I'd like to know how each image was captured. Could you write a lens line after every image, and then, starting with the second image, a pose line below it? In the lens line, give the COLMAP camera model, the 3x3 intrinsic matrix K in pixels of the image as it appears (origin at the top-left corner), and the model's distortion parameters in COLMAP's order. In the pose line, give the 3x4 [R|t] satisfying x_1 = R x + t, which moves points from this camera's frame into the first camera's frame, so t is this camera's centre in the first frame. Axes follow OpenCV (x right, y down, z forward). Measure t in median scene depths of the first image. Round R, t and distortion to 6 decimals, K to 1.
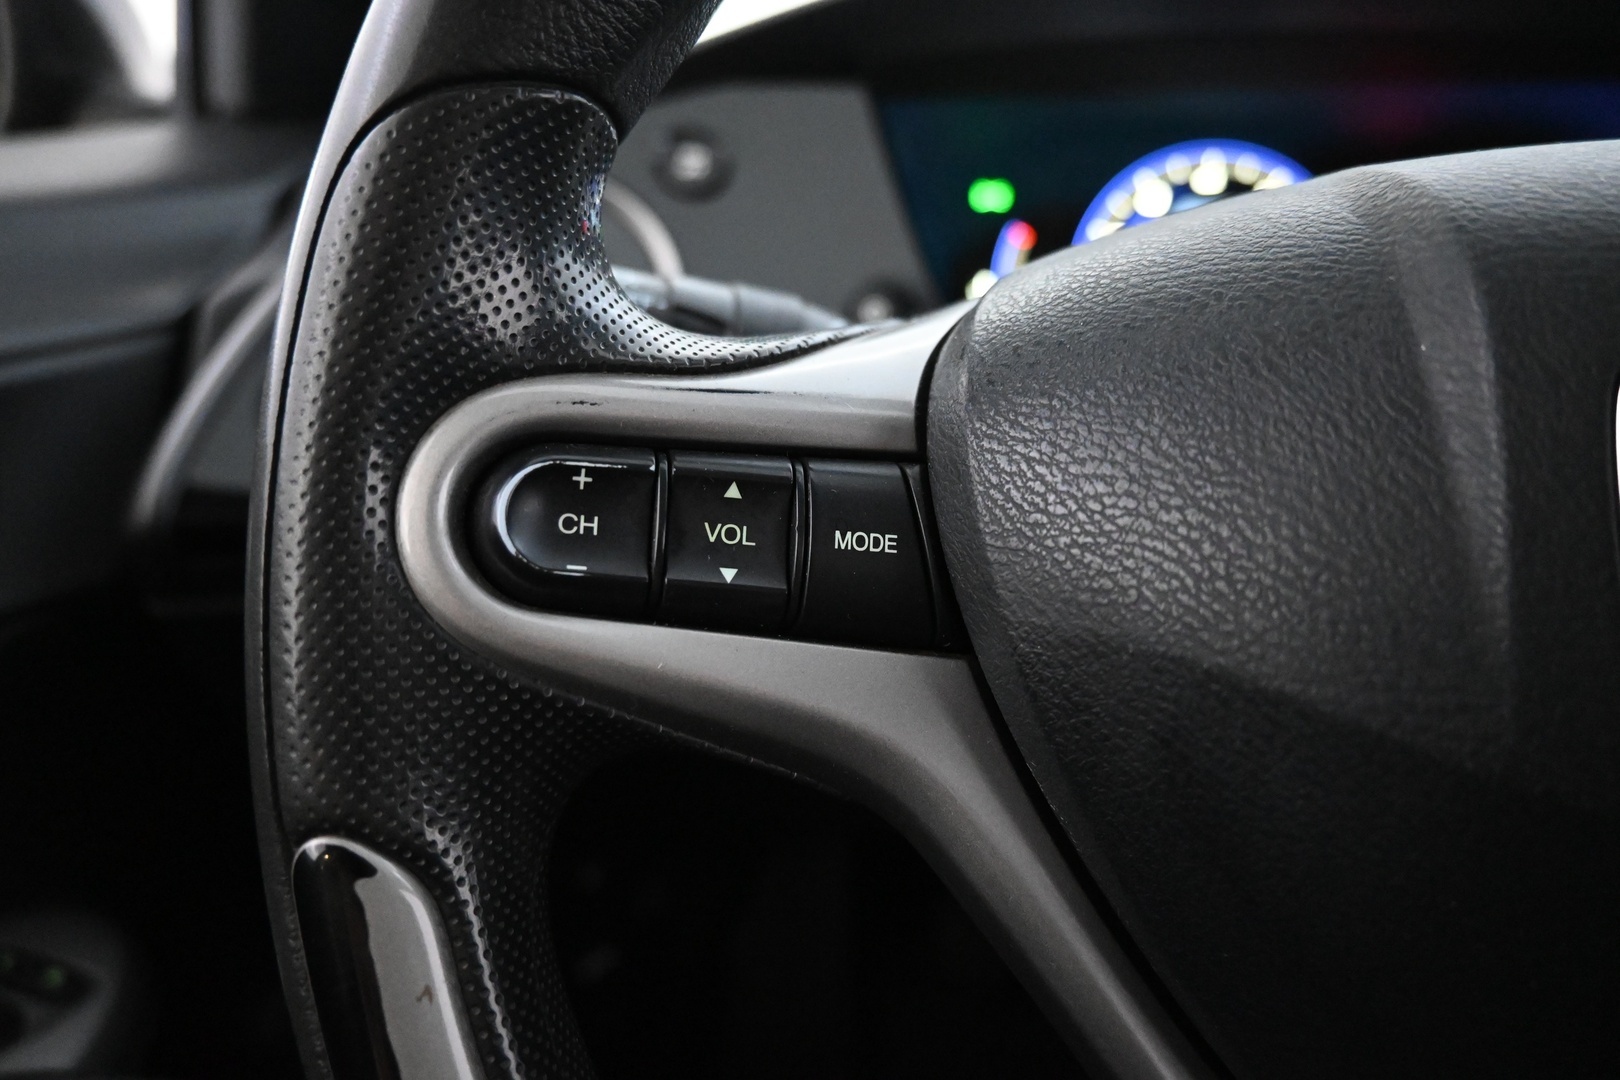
lens RADIAL K [[1134.8, 0, 812.5], [0, 1134.8, 550.5], [0, 0, 1]] dist [0.023310, -0.005129]
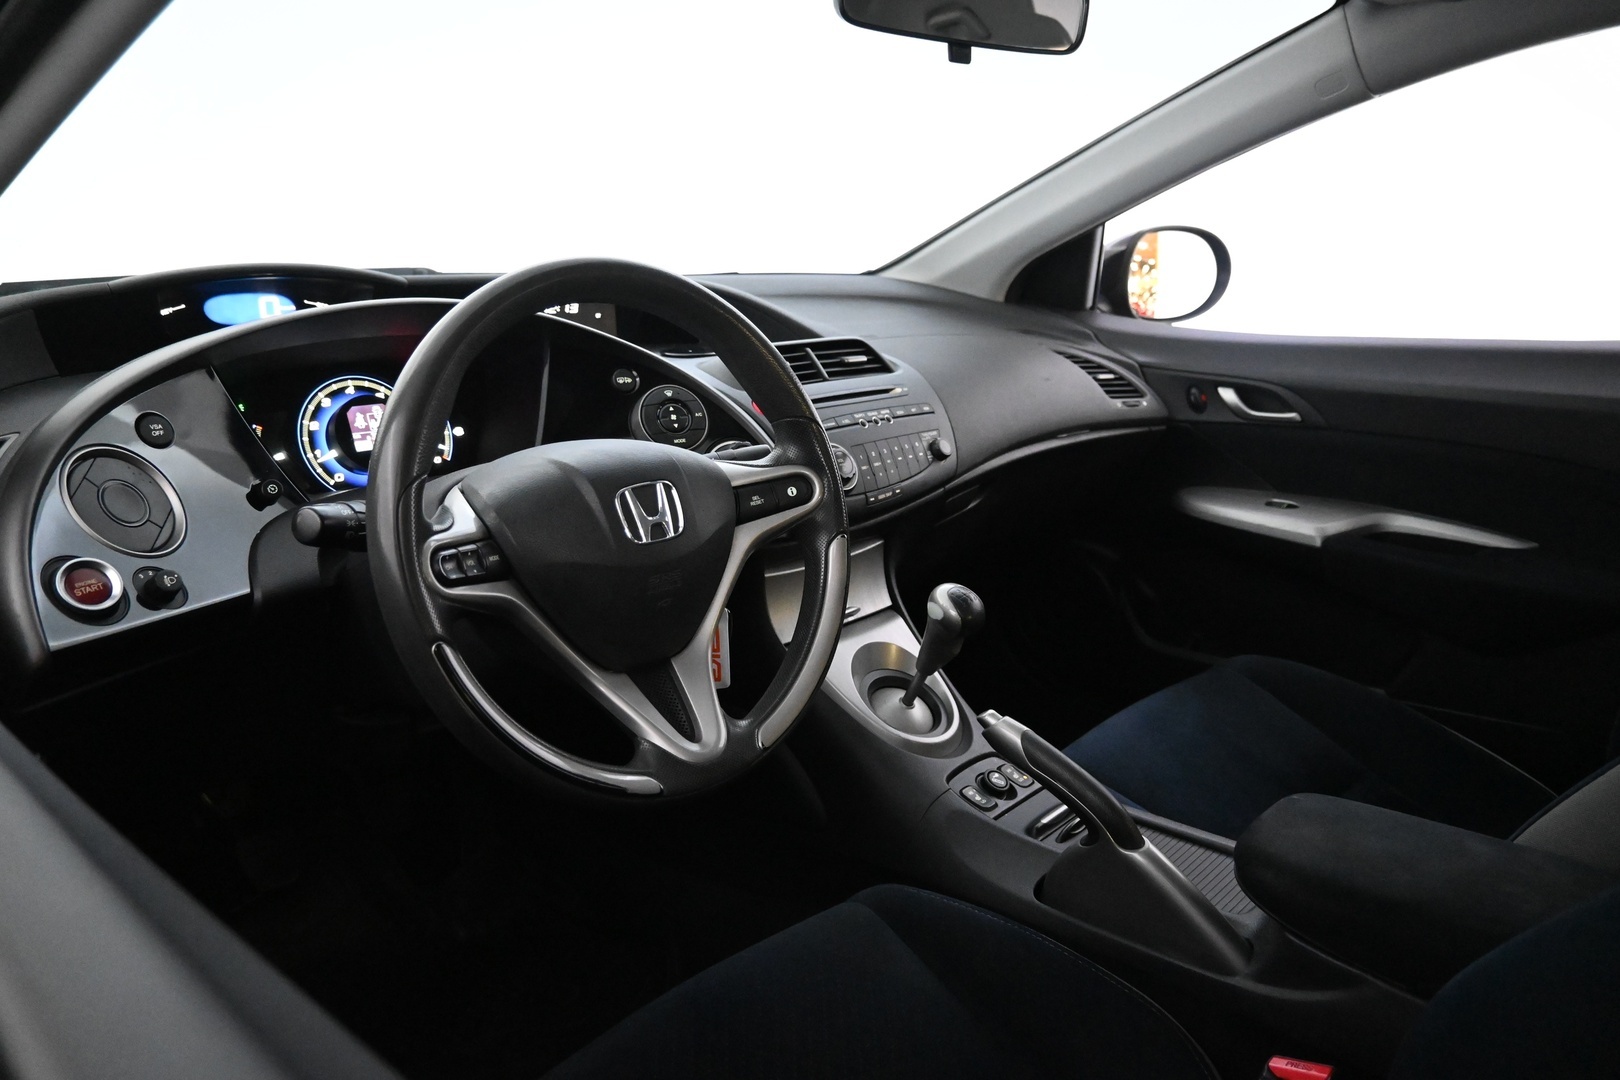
lens RADIAL K [[1134.8, 0, 822.7], [0, 1134.8, 536.2], [0, 0, 1]] dist [0.023310, -0.005129]
pose [[0.557531, -0.214792, 0.801887, -2.824042], [0.241257, 0.966180, 0.091060, -0.186886], [-0.794326, 0.142692, 0.590495, -2.711238]]
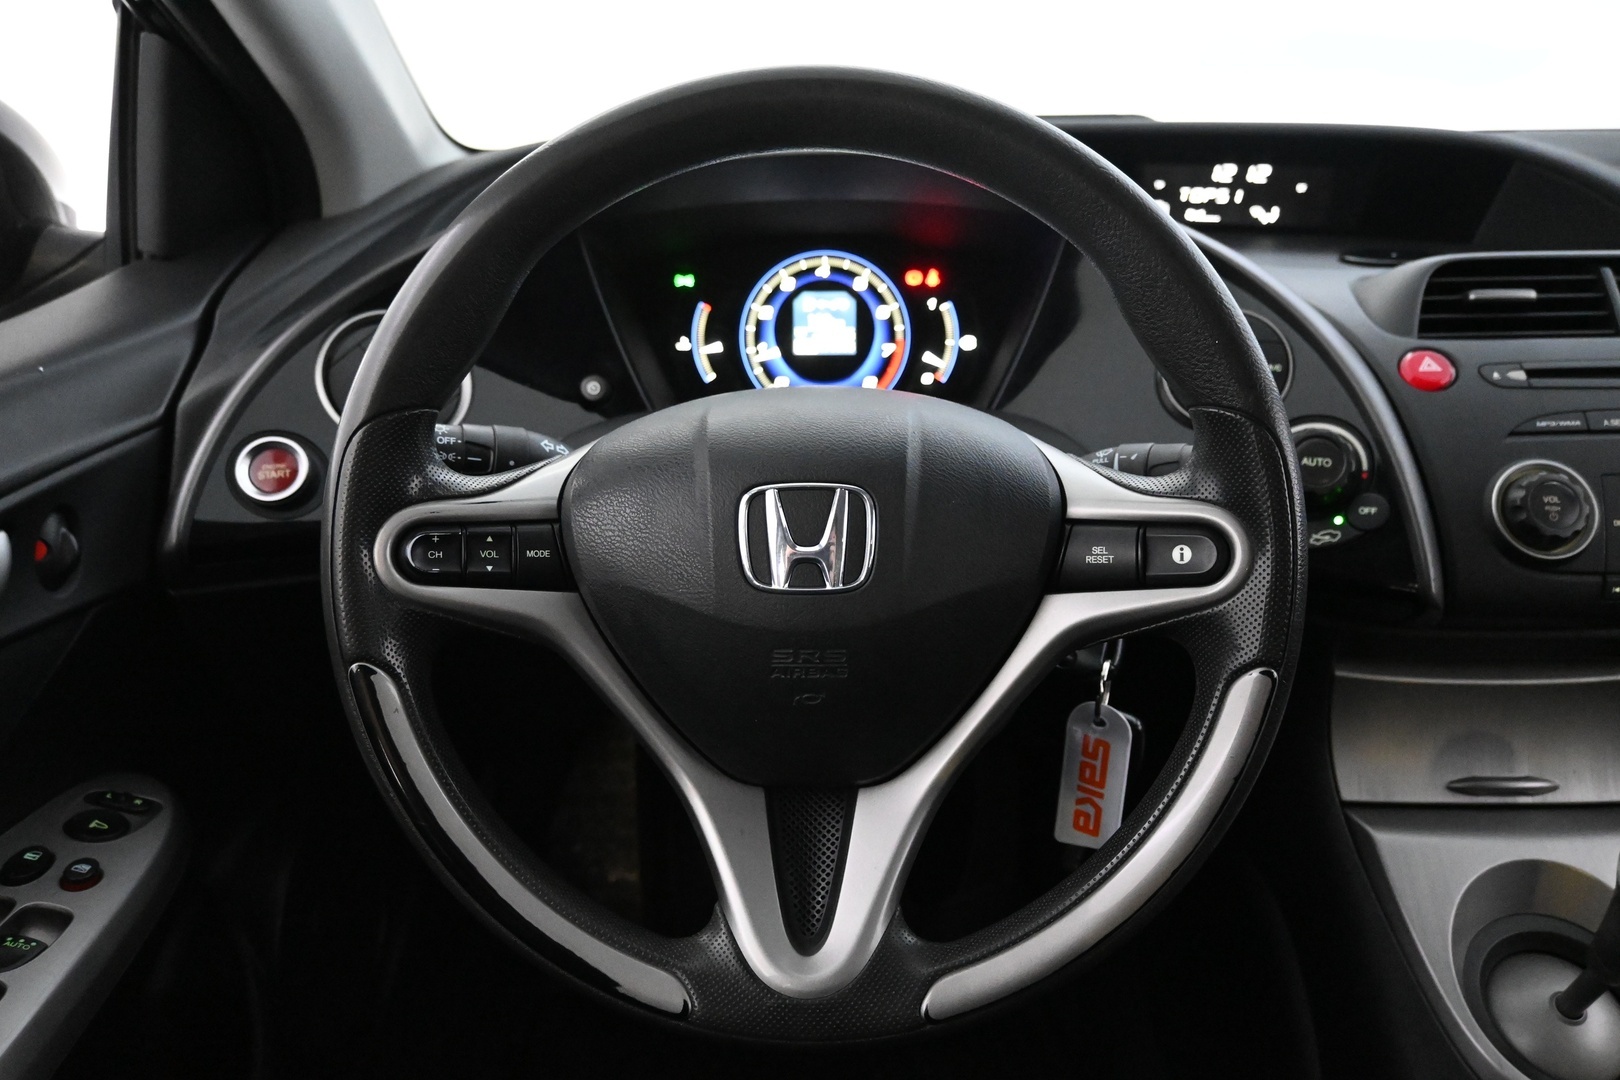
lens RADIAL K [[1248.9, 0, 809.5], [0, 1248.9, 542.3], [0, 0, 1]] dist [0.000258, -0.004742]
pose [[0.989805, -0.060348, 0.129015, 0.320868], [0.054144, 0.997226, 0.051074, -0.160320], [-0.131739, -0.043568, 0.990327, -2.216433]]
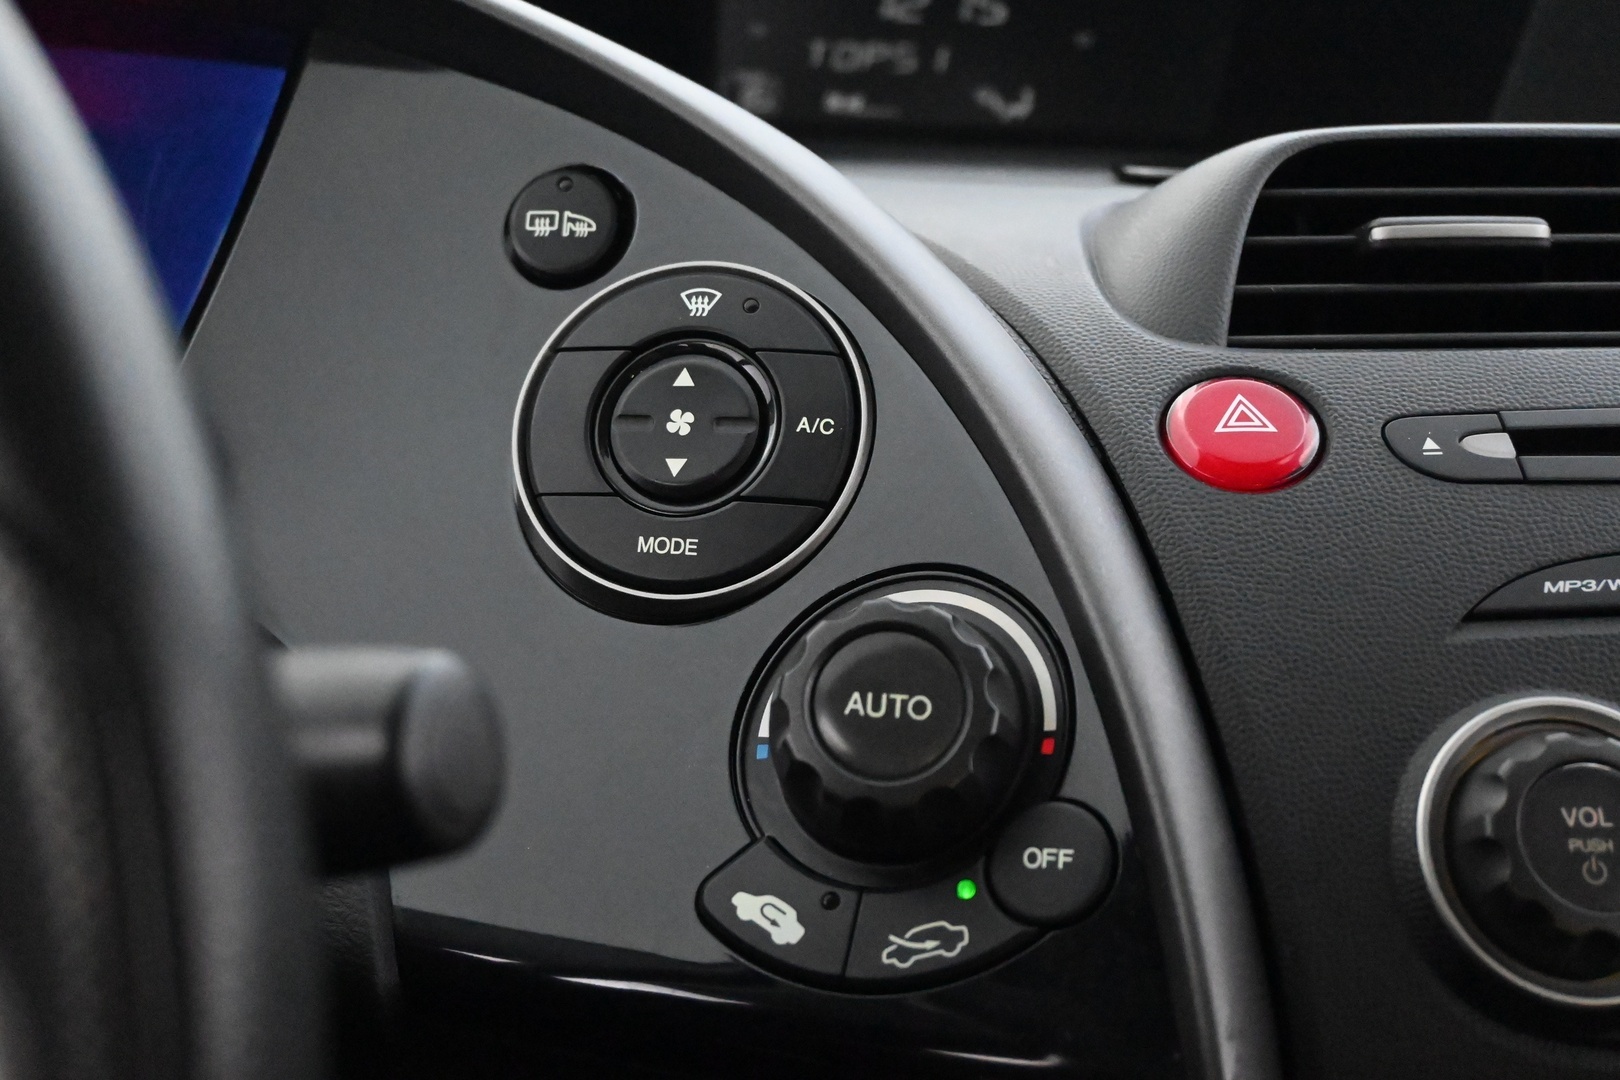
lens RADIAL K [[2302.6, 0, 816.4], [0, 2302.6, 539.9], [0, 0, 1]] dist [0.005247, 0.000000]
pose [[0.966377, -0.040949, 0.253849, 1.844786], [0.062614, 0.994996, -0.077860, -0.113588], [-0.249390, 0.091136, 0.964105, -0.676107]]
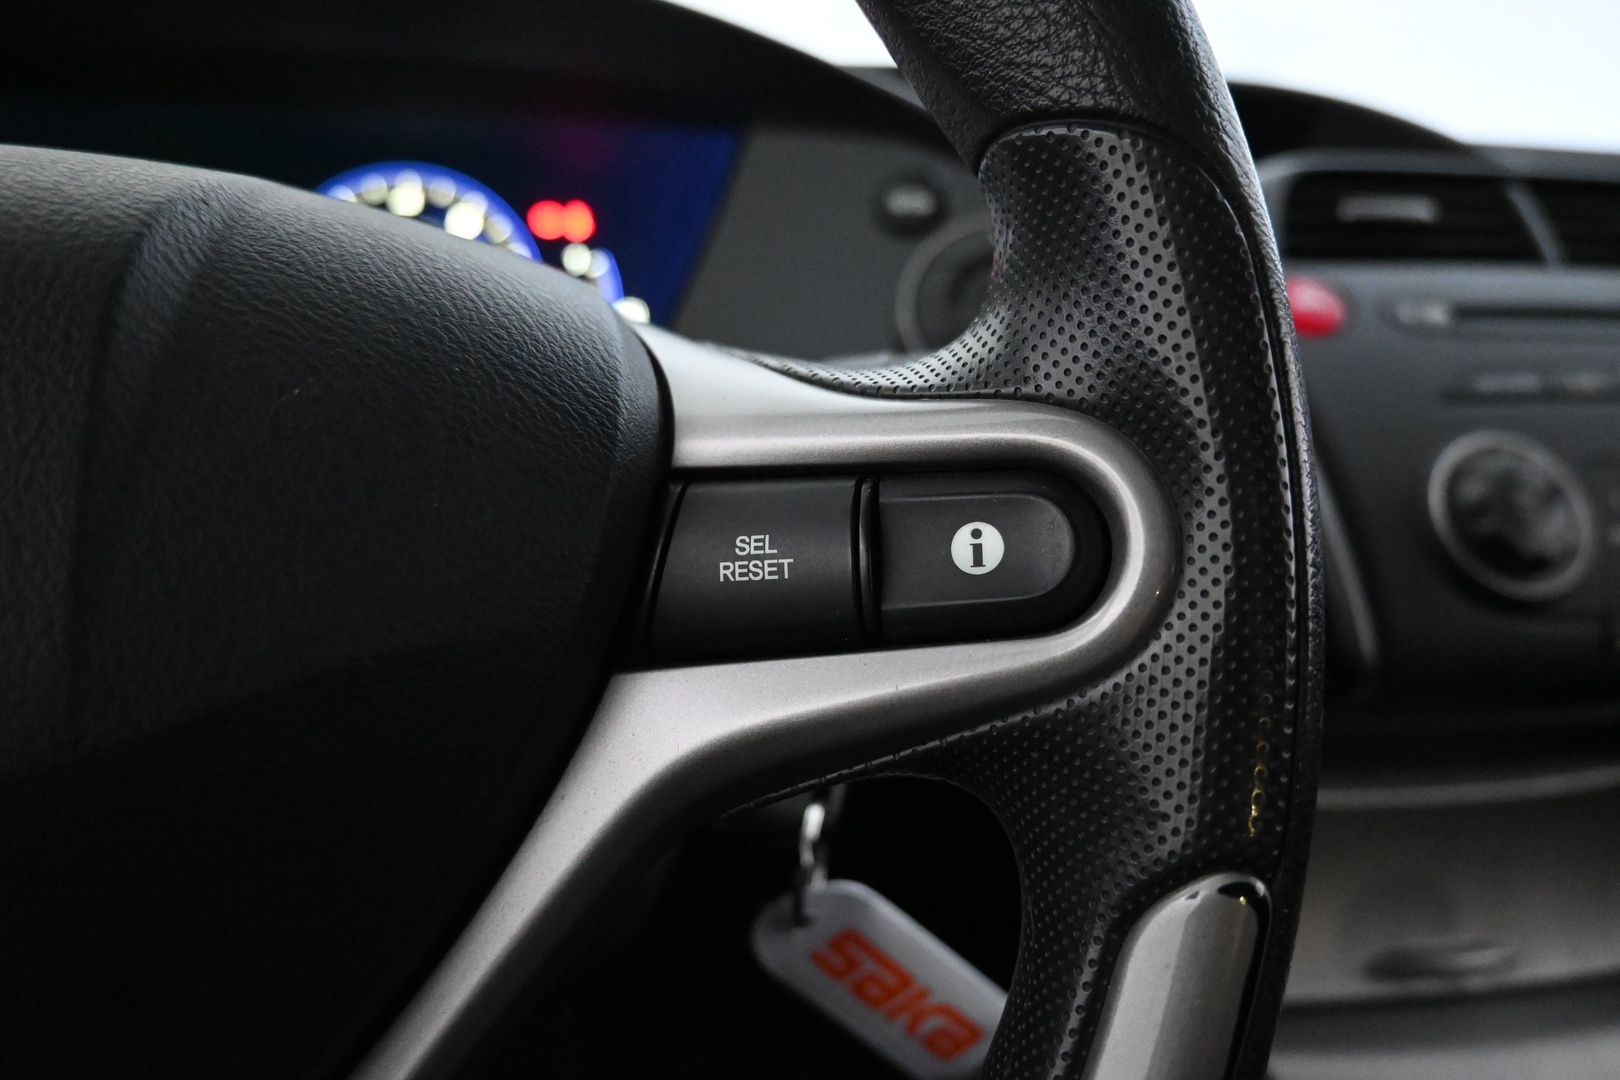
lens RADIAL K [[1134.8, 0, 808.8], [0, 1134.8, 543.0], [0, 0, 1]] dist [0.023310, -0.005129]
pose [[0.944570, -0.056071, 0.323486, 1.148652], [0.065955, 0.997629, -0.019665, 0.077732], [-0.321617, 0.039911, 0.946028, -0.219861]]
